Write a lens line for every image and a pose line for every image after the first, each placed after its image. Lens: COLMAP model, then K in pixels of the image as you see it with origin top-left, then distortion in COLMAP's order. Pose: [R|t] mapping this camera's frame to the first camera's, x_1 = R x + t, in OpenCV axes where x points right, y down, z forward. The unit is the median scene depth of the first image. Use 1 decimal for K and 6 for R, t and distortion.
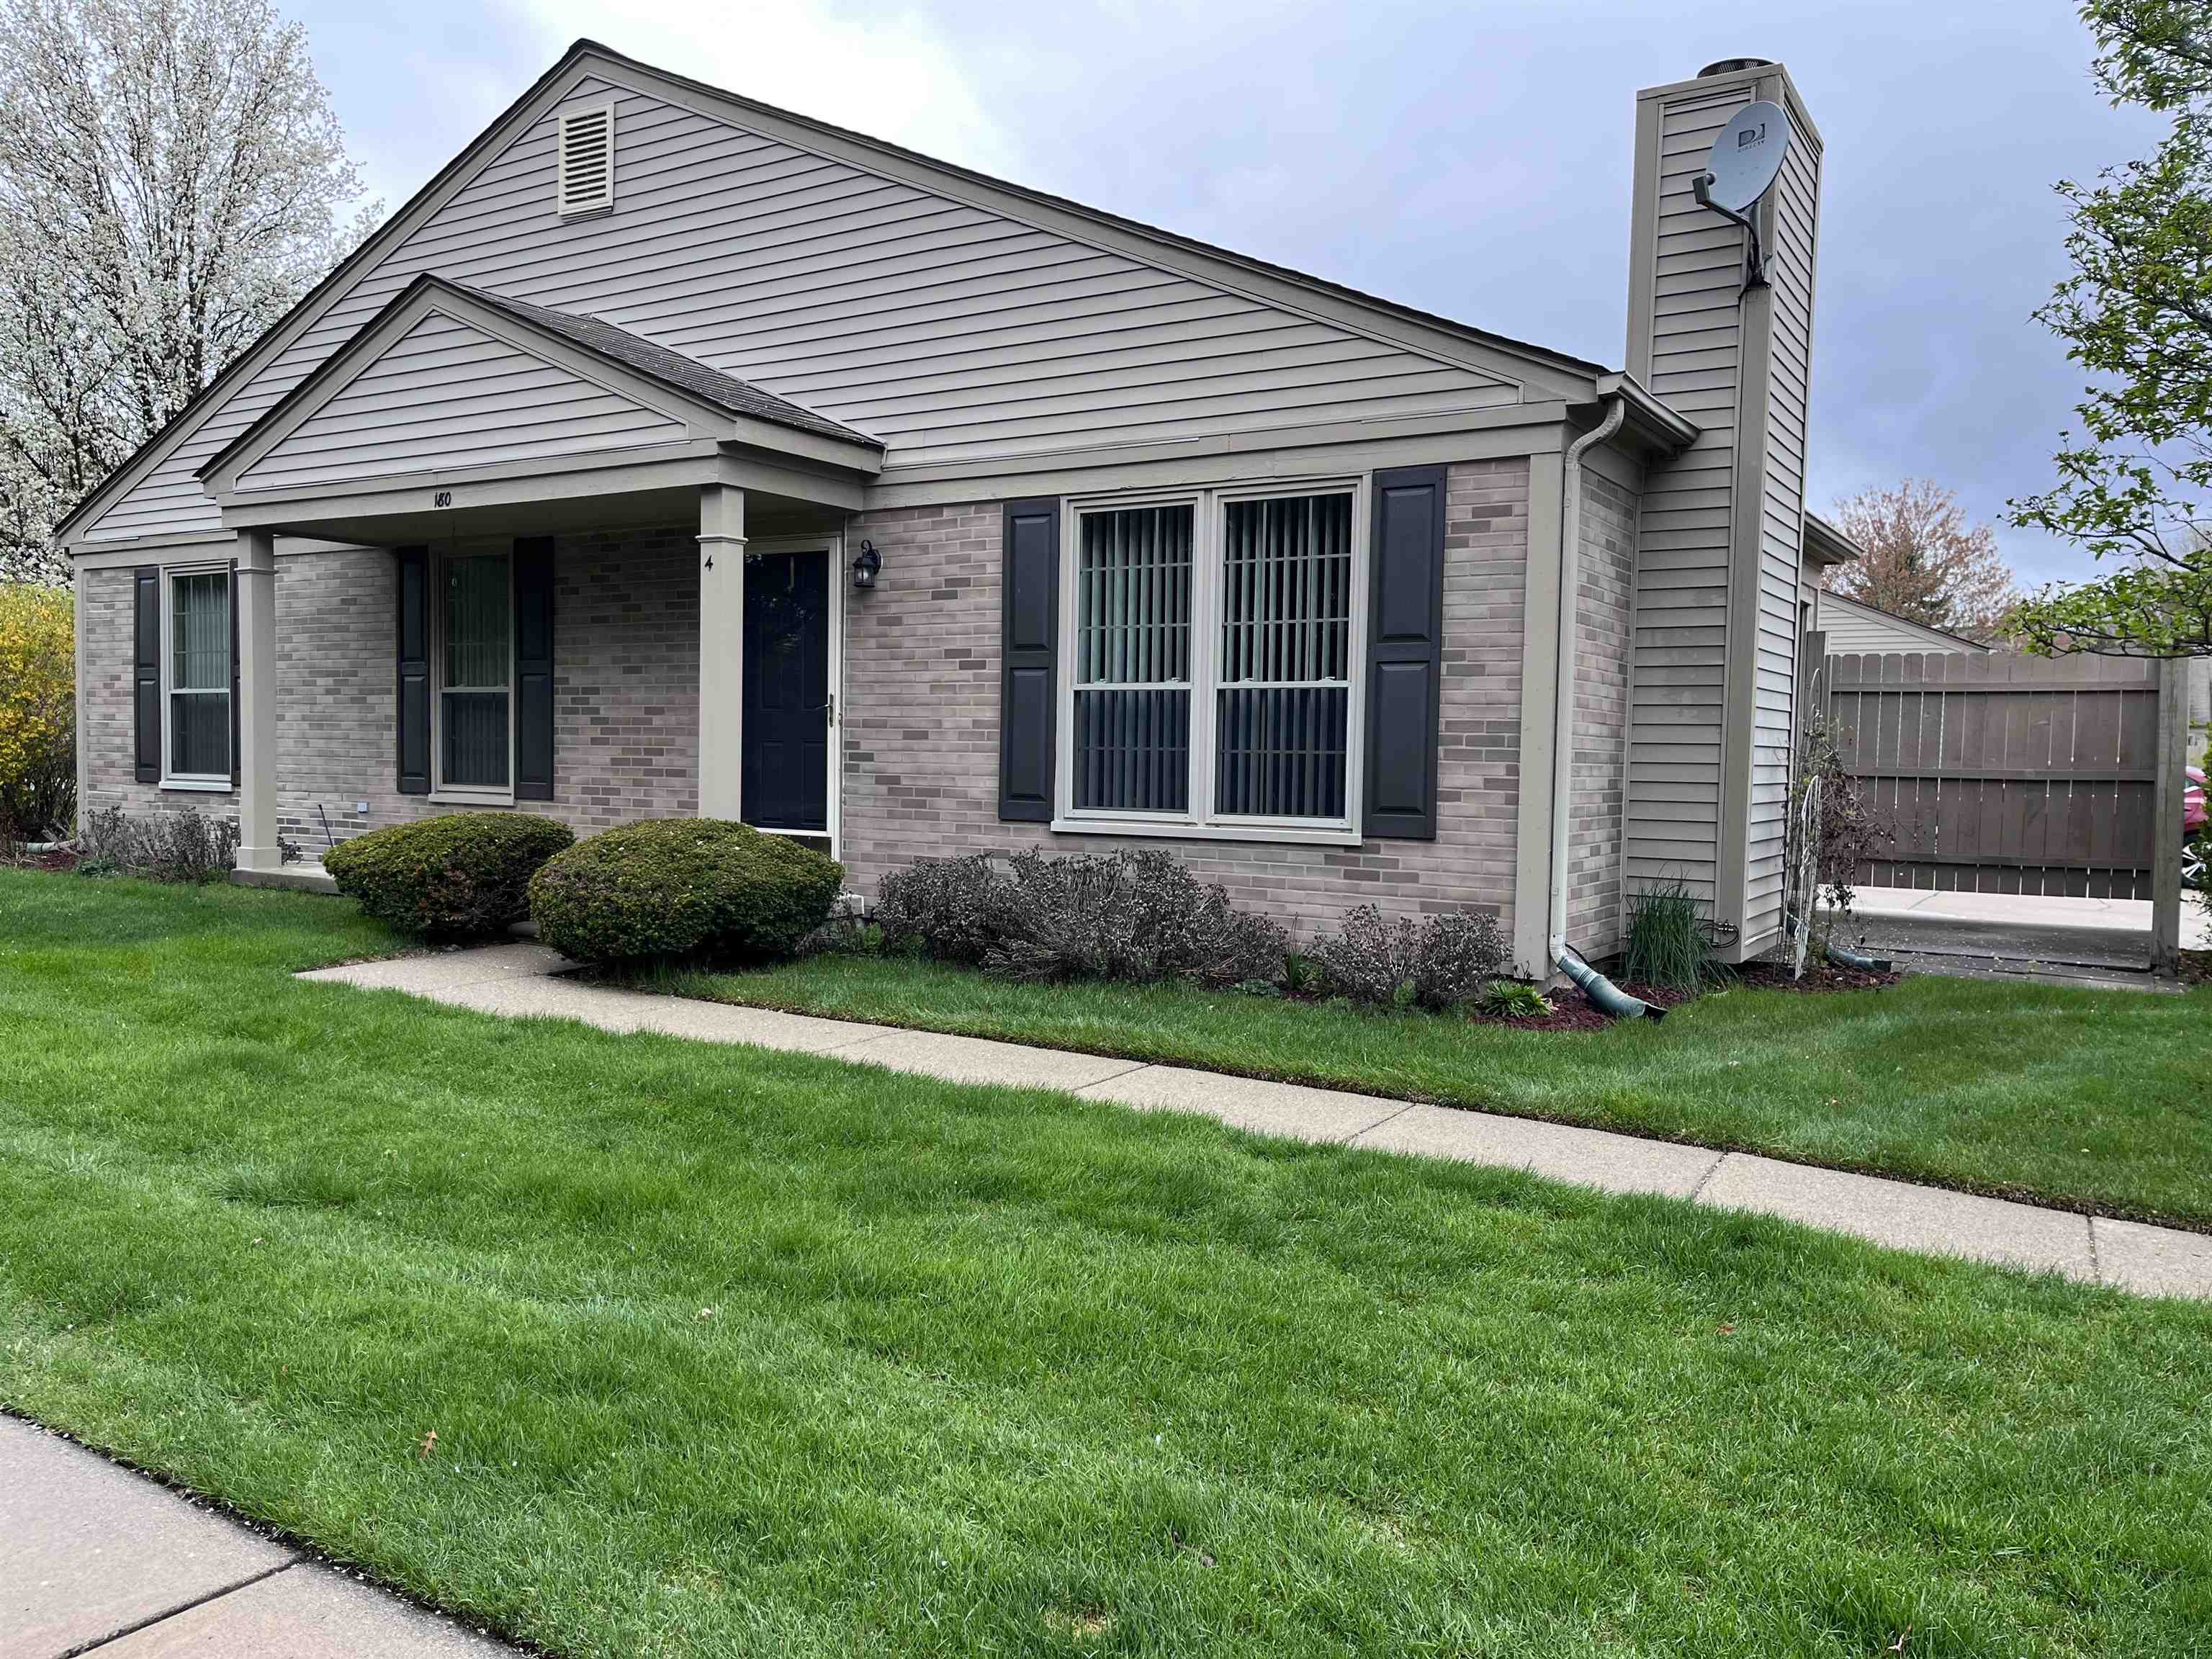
lens RADIAL K [[1655.6, 0, 1110.9], [0, 1655.6, 832.3], [0, 0, 1]] dist [0.016055, 0.001153]
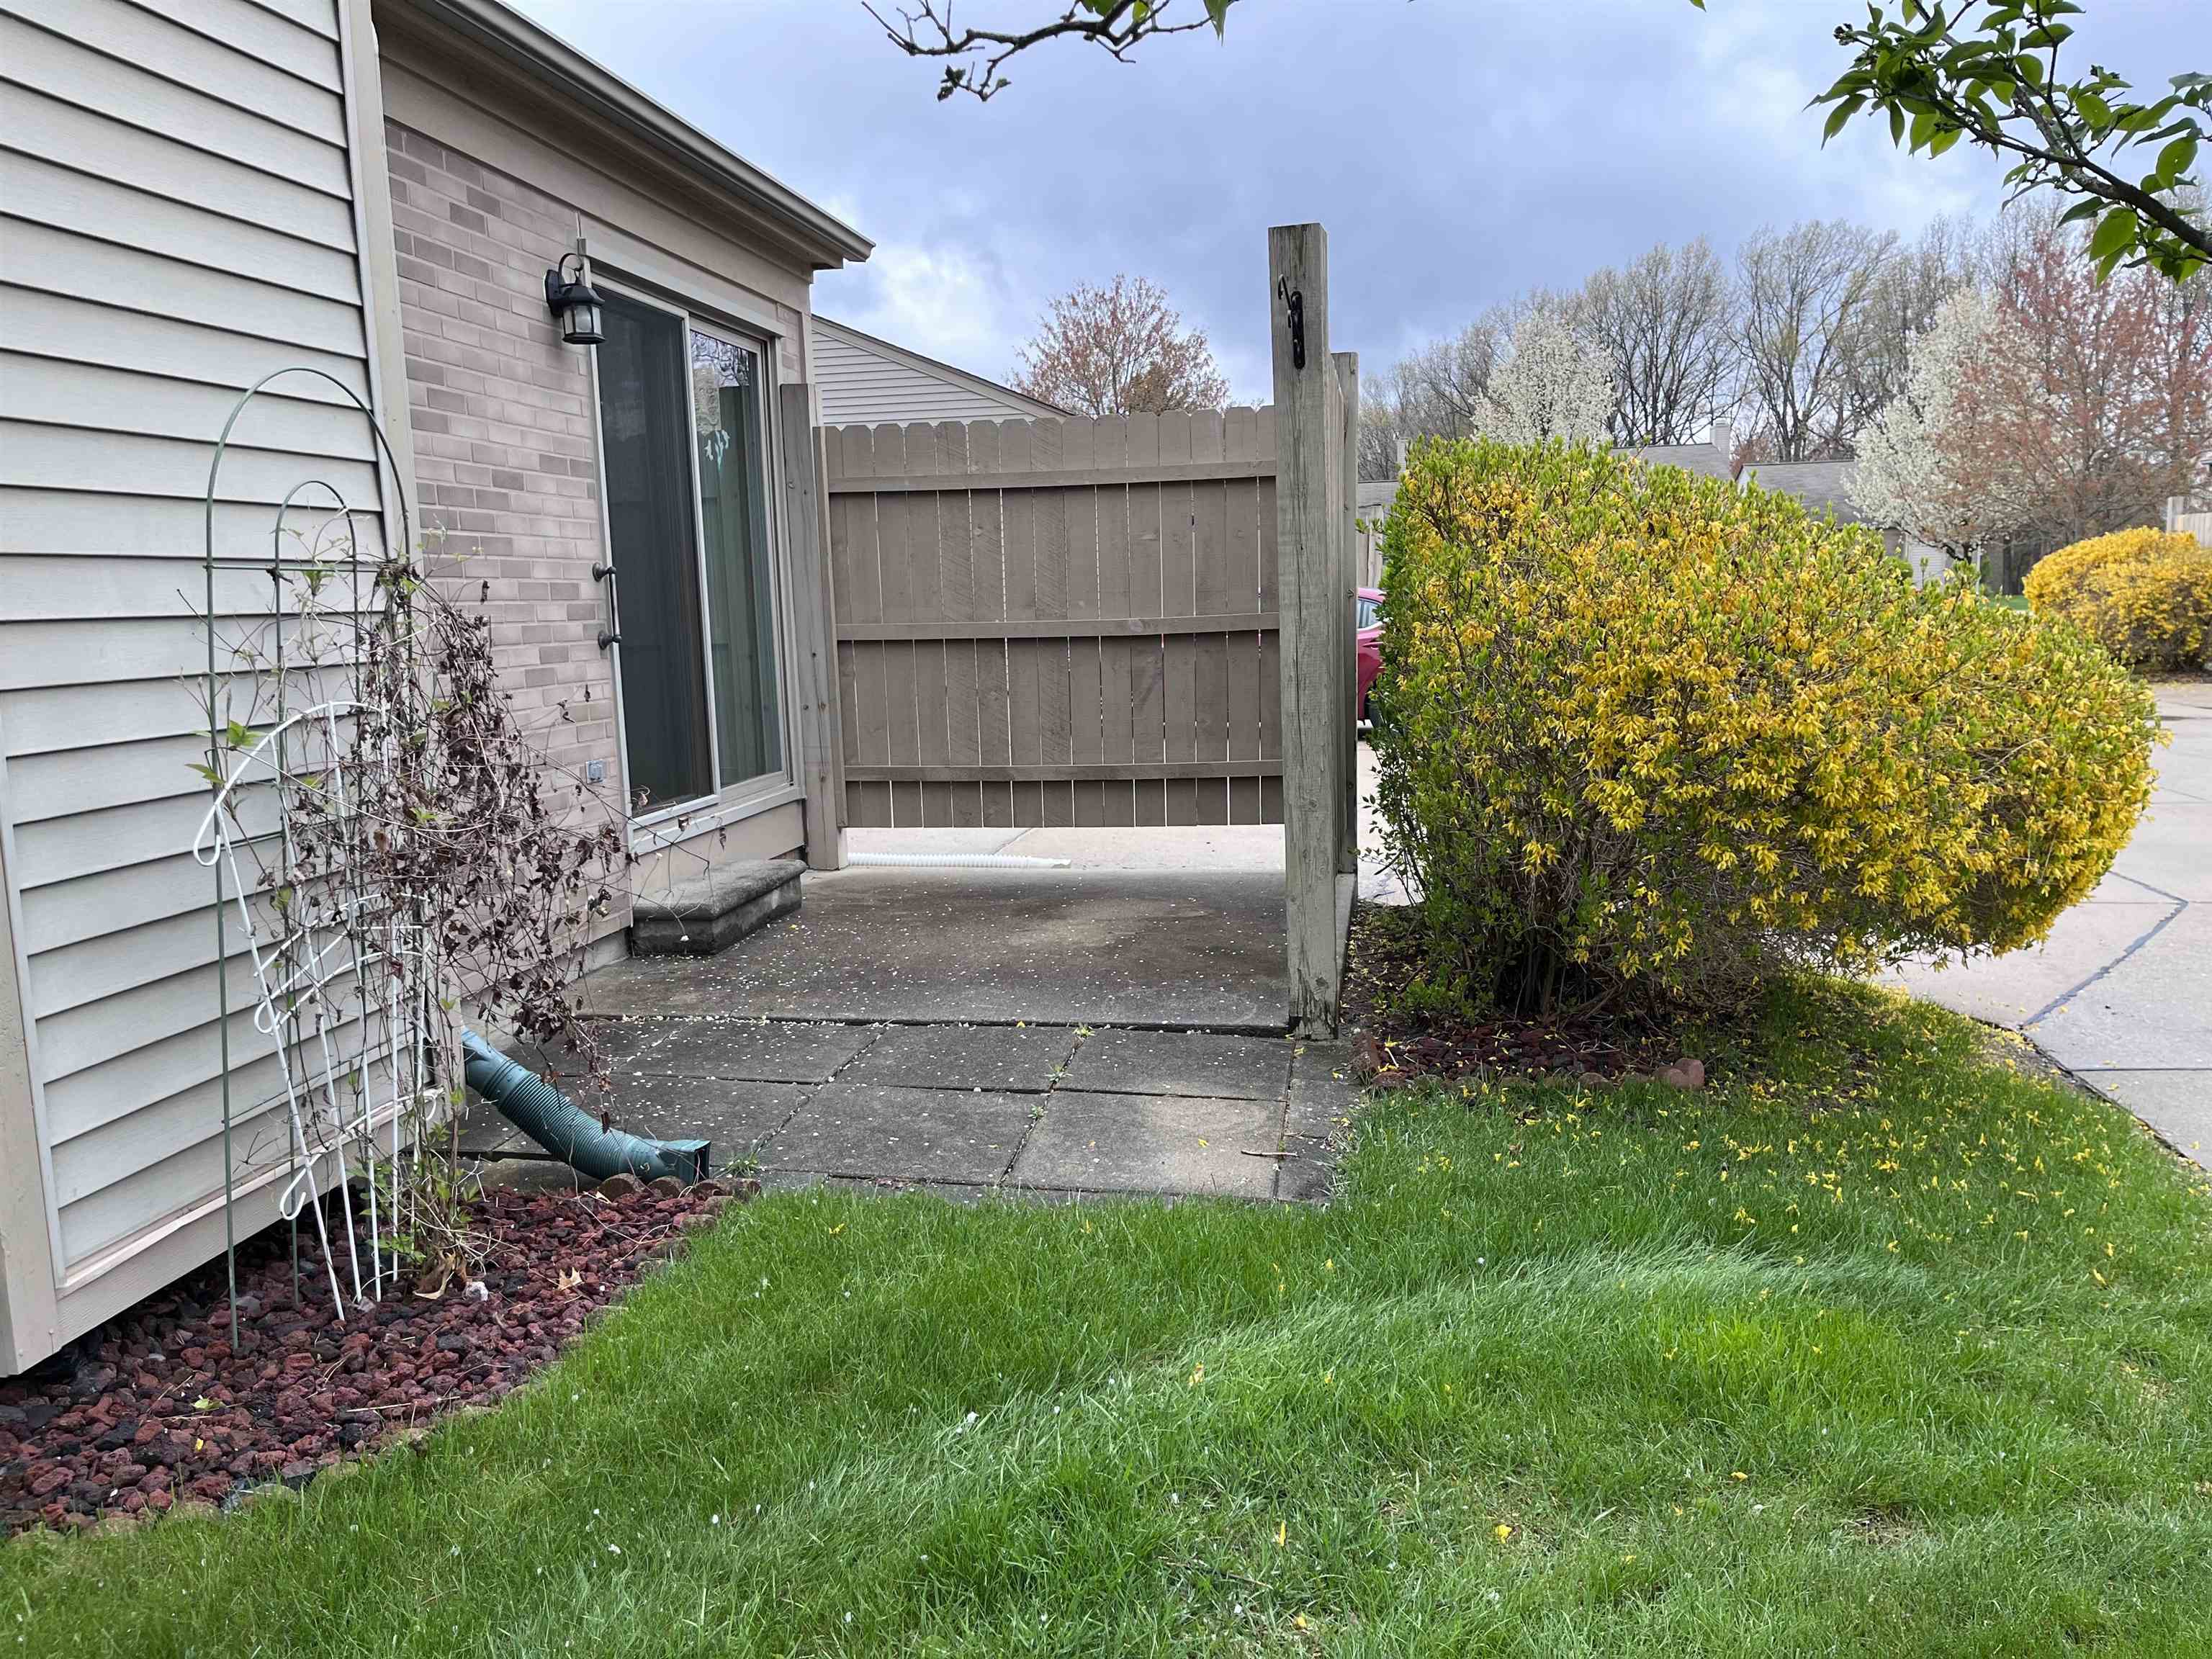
lens RADIAL K [[1655.6, 0, 1104.2], [0, 1655.6, 827.5], [0, 0, 1]] dist [0.016055, 0.001153]
pose [[0.921262, -0.093391, 0.377563, 0.302373], [0.058060, 0.992889, 0.103925, -0.024879], [-0.384584, -0.073821, 0.920134, 0.440323]]
